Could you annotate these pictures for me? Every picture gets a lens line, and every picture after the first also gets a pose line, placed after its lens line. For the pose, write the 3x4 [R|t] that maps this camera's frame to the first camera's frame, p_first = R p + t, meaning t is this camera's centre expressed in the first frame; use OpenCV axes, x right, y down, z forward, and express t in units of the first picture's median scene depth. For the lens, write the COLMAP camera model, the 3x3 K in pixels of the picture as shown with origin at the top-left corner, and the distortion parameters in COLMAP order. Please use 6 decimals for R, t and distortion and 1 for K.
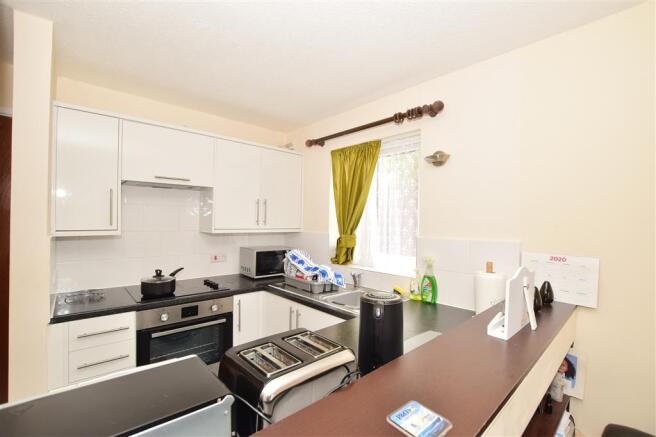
lens RADIAL K [[287.5, 0, 328.0], [0, 287.5, 218.5], [0, 0, 1]] dist [-0.000579, -0.000067]
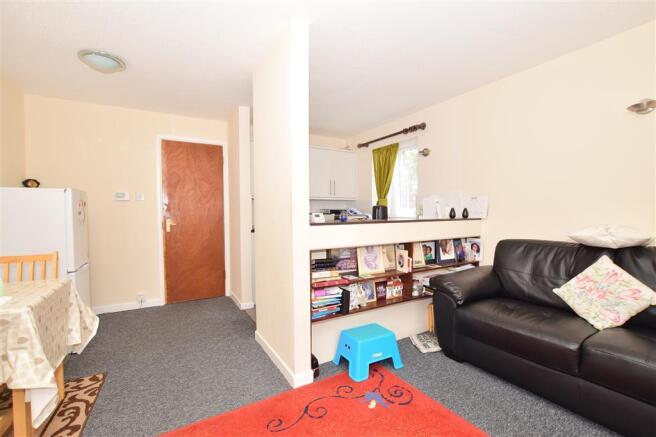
lens RADIAL K [[287.5, 0, 328.0], [0, 287.5, 218.5], [0, 0, 1]] dist [-0.000579, -0.000067]
pose [[0.977058, -0.016550, -0.212329, 0.127476], [0.022903, 0.999360, 0.027495, 0.134915], [0.211738, -0.031727, 0.976811, -0.837039]]
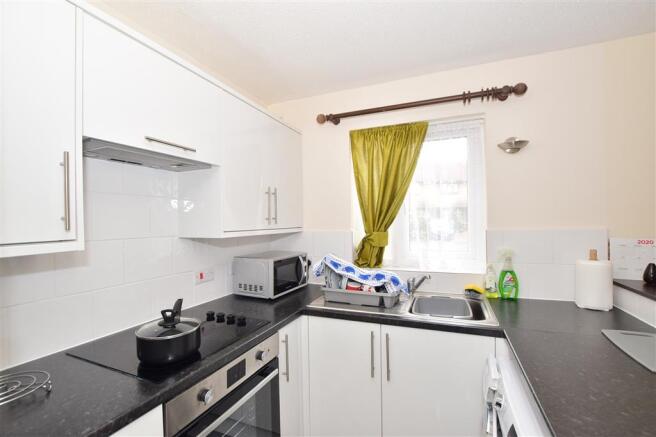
lens RADIAL K [[287.5, 0, 328.0], [0, 287.5, 218.5], [0, 0, 1]] dist [-0.000579, -0.000067]
pose [[0.904690, -0.024665, 0.425355, -0.478467], [0.024460, 0.999683, 0.005944, 0.009976], [-0.425367, 0.005026, 0.905007, 0.337026]]
